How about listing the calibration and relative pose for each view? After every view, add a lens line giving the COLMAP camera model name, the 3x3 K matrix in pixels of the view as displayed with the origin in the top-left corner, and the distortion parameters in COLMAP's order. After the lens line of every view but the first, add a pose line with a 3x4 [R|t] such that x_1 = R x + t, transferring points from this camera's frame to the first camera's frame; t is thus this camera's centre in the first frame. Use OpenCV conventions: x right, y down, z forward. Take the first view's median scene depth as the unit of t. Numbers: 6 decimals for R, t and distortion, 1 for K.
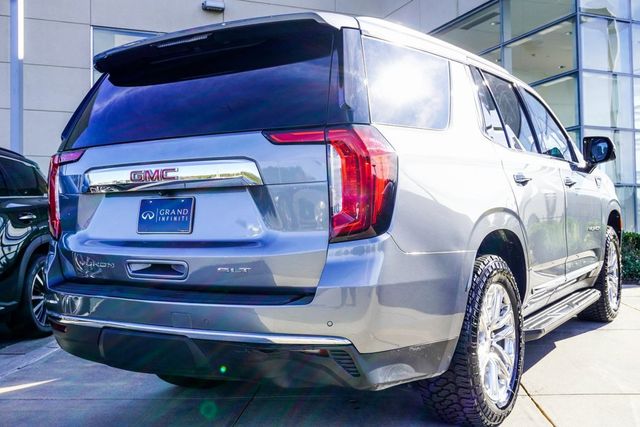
lens RADIAL K [[732.0, 0, 320.0], [0, 732.0, 213.5], [0, 0, 1]] dist [0.000188, -0.002060]
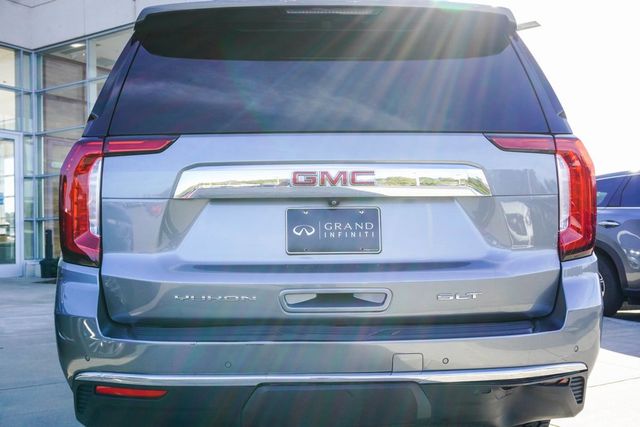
lens RADIAL K [[728.3, 0, 320.0], [0, 728.3, 213.5], [0, 0, 1]] dist [-0.073603, 0.000578]
pose [[0.823652, 0.016375, 0.566859, -0.667051], [-0.005424, 0.999765, -0.021000, 0.000888], [-0.567069, 0.014222, 0.823547, 0.376477]]
